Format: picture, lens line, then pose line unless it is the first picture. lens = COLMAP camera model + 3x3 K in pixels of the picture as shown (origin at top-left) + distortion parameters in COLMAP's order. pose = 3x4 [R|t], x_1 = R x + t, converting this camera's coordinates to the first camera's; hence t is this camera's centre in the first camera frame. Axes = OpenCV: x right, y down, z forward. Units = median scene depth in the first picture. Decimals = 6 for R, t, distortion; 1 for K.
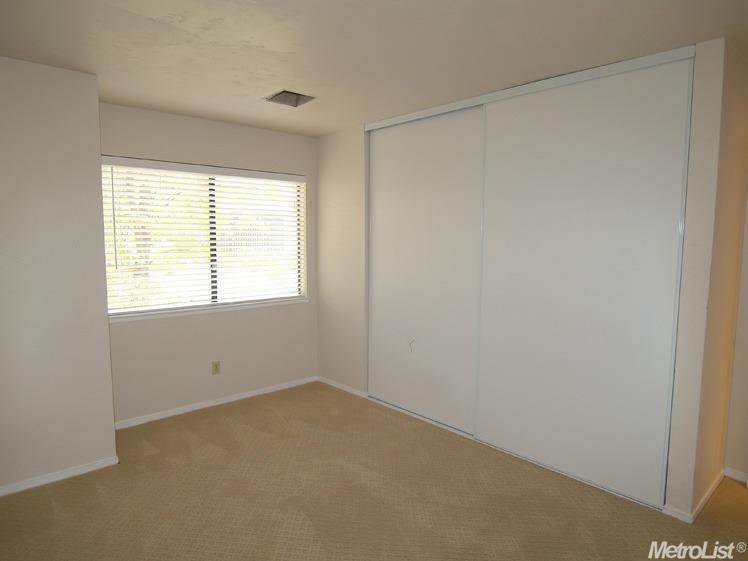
lens RADIAL K [[474.5, 0, 374.0], [0, 474.5, 280.5], [0, 0, 1]] dist [-0.025964, -0.000740]
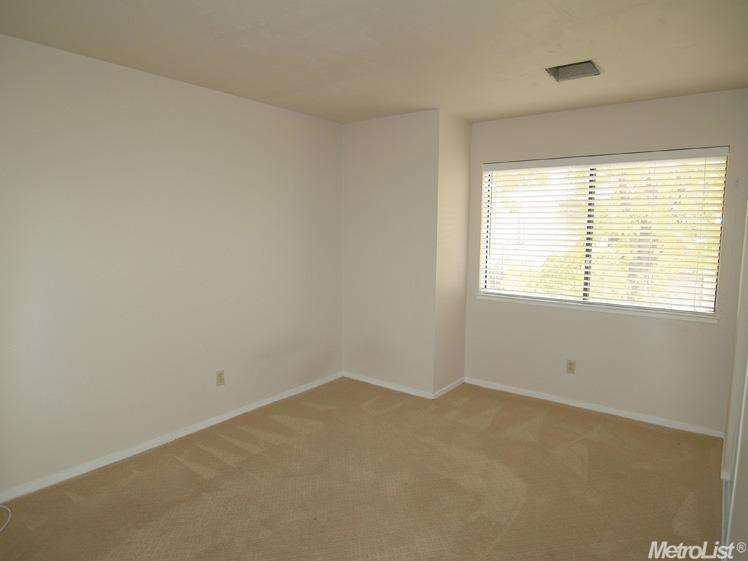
lens RADIAL K [[474.5, 0, 374.0], [0, 474.5, 280.5], [0, 0, 1]] dist [-0.025964, -0.000740]
pose [[0.188876, 0.105961, -0.976267, 0.519629], [-0.104291, 0.990703, 0.087351, -0.032069], [0.976447, 0.085318, 0.198171, 0.407620]]
